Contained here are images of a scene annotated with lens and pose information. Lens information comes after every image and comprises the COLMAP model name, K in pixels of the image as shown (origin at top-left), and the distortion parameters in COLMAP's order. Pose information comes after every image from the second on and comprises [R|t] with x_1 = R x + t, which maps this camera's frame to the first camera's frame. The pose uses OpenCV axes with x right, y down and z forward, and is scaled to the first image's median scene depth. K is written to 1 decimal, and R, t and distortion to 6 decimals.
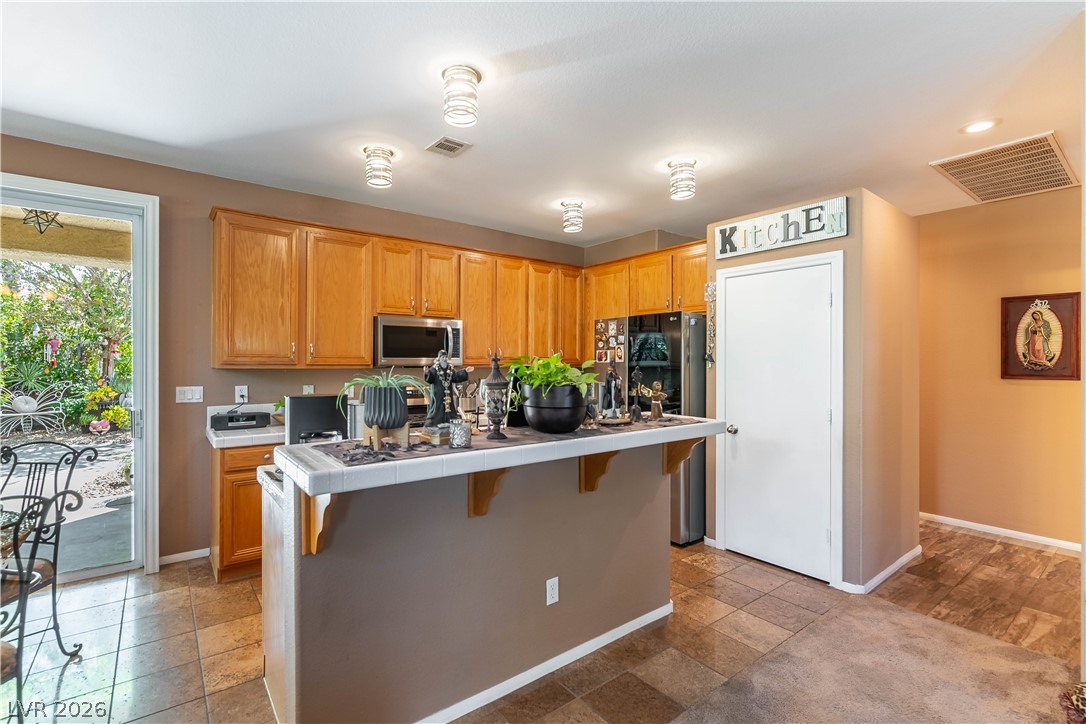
lens RADIAL K [[494.0, 0, 520.6], [0, 494.0, 362.6], [0, 0, 1]] dist [-0.000512, -0.000140]
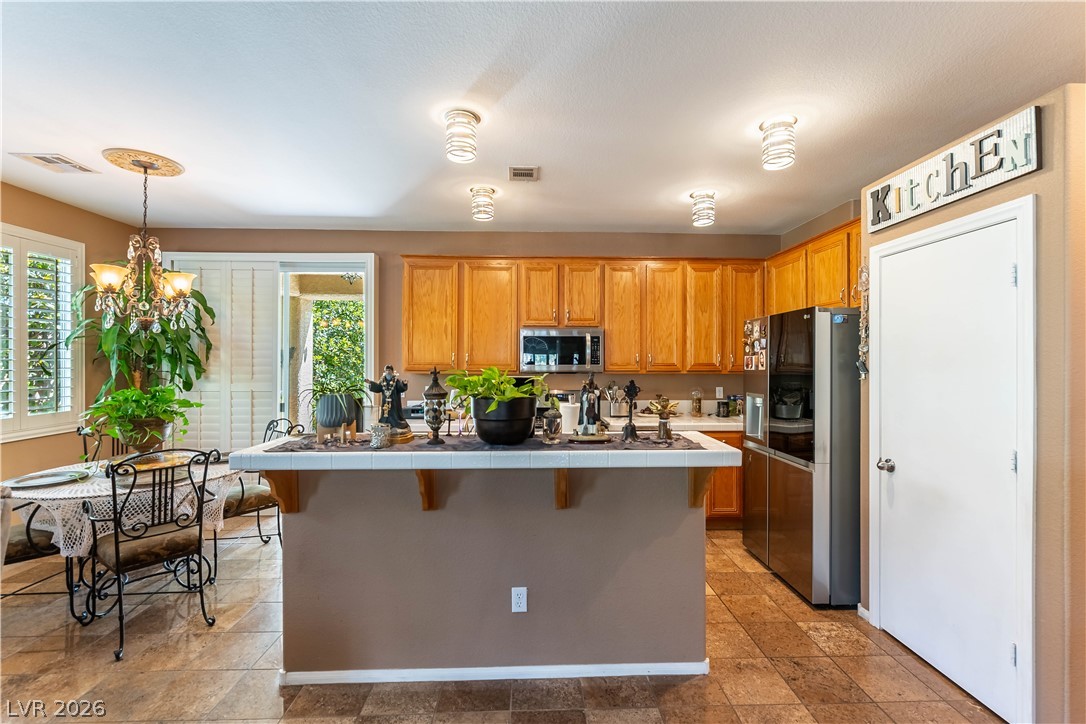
lens RADIAL K [[470.6, 0, 543.0], [0, 470.6, 362.0], [0, 0, 1]] dist [-0.001419, -0.000498]
pose [[0.820594, -0.001639, -0.571509, 0.409311], [0.000199, 0.999997, -0.002583, -0.014697], [0.571511, 0.002006, 0.820592, 0.145416]]
